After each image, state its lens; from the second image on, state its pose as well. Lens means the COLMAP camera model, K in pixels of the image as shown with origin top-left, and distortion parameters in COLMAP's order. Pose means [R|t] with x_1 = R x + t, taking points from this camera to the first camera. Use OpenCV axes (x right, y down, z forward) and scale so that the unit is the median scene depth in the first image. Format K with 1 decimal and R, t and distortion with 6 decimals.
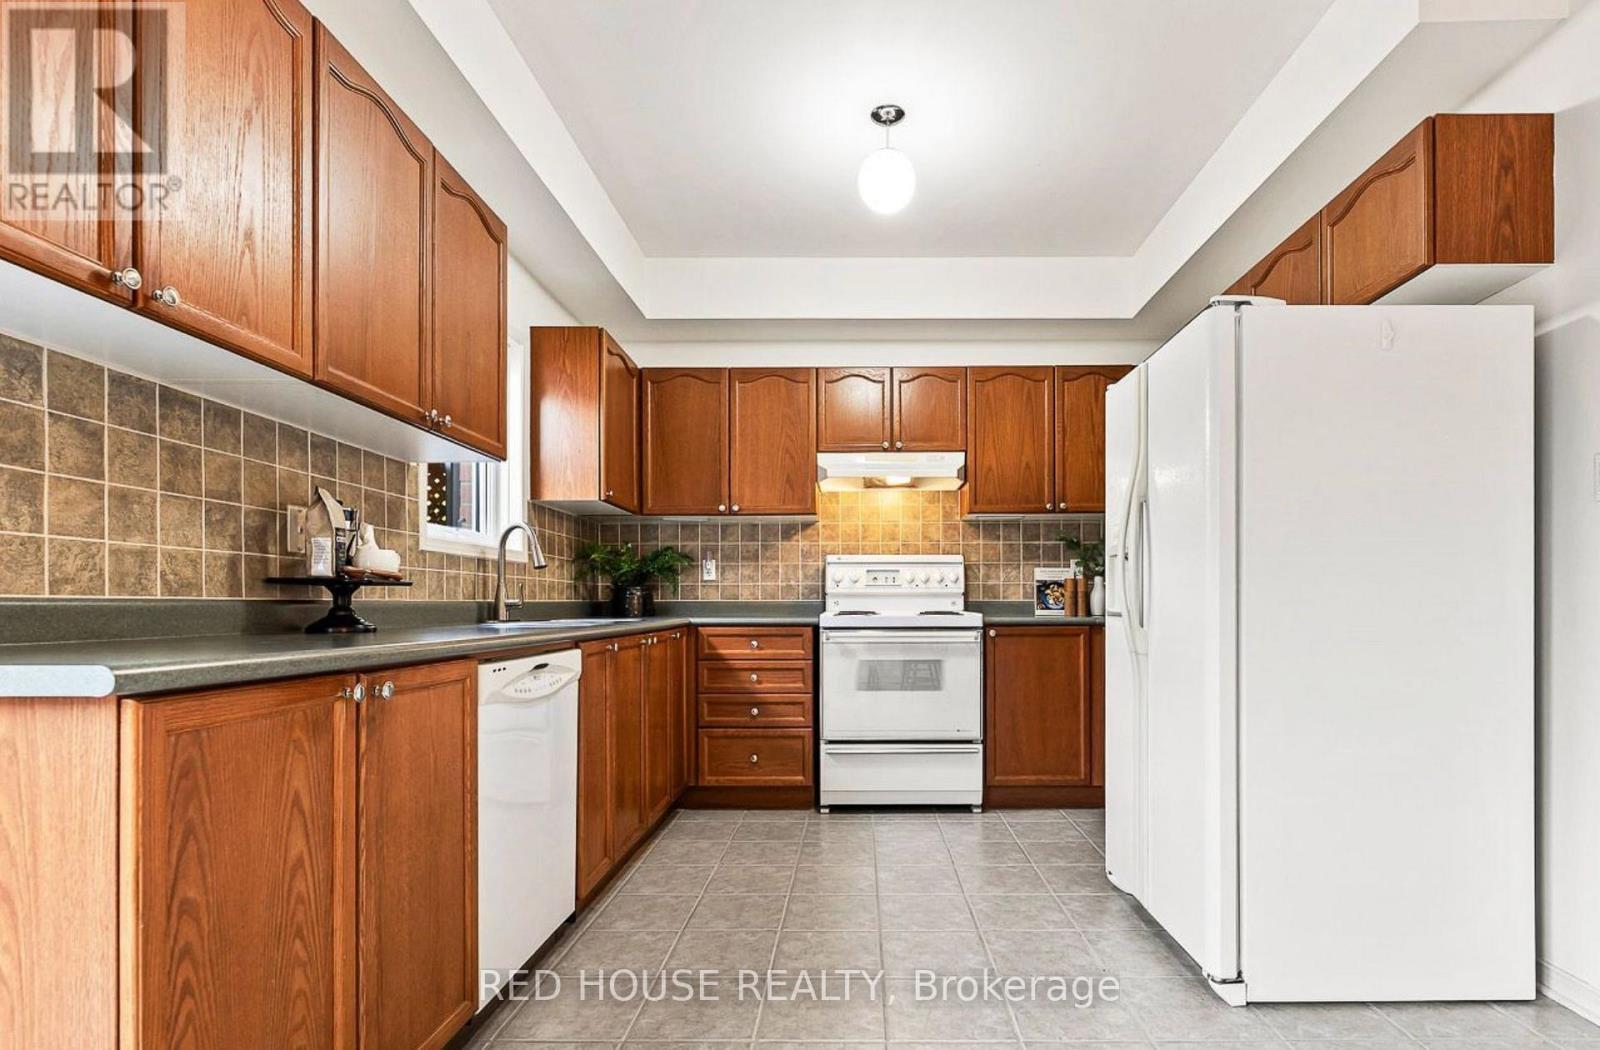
lens RADIAL K [[785.8, 0, 852.8], [0, 785.8, 605.5], [0, 0, 1]] dist [0.000867, -0.000647]
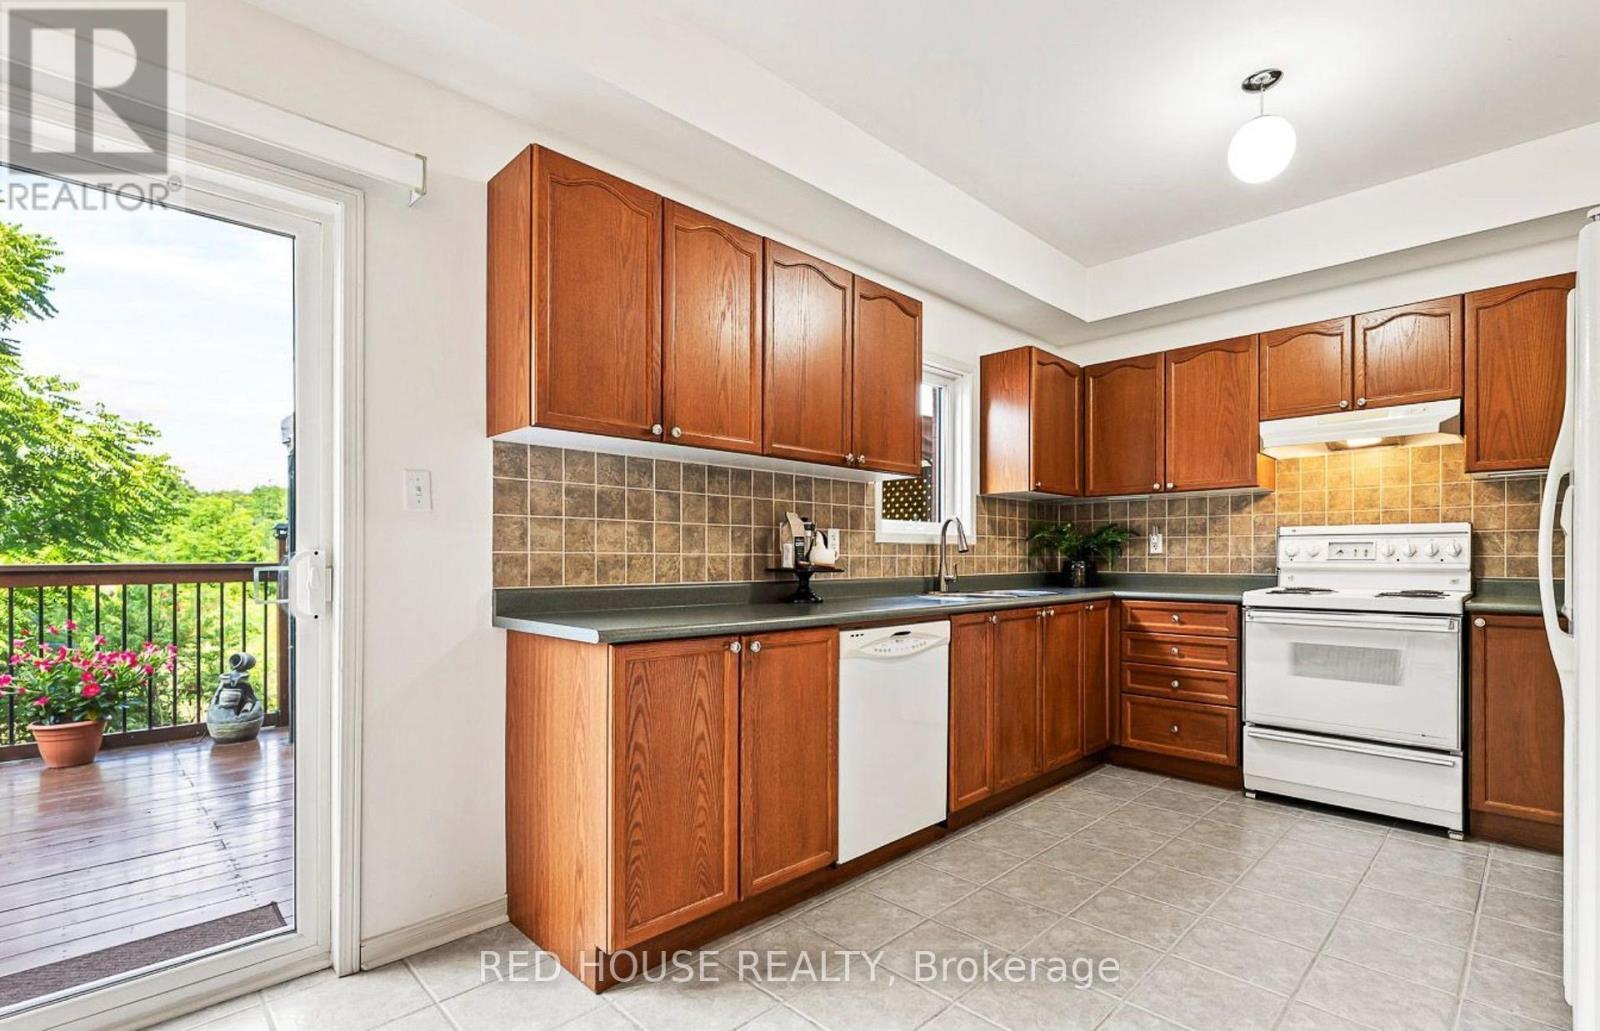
lens RADIAL K [[741.5, 0, 835.7], [0, 741.5, 557.6], [0, 0, 1]] dist [0.001405, -0.000818]
pose [[0.717990, 0.001326, -0.696052, 0.305664], [-0.001895, 0.999998, -0.000050, -0.039747], [0.696051, 0.001354, 0.717992, -0.013967]]
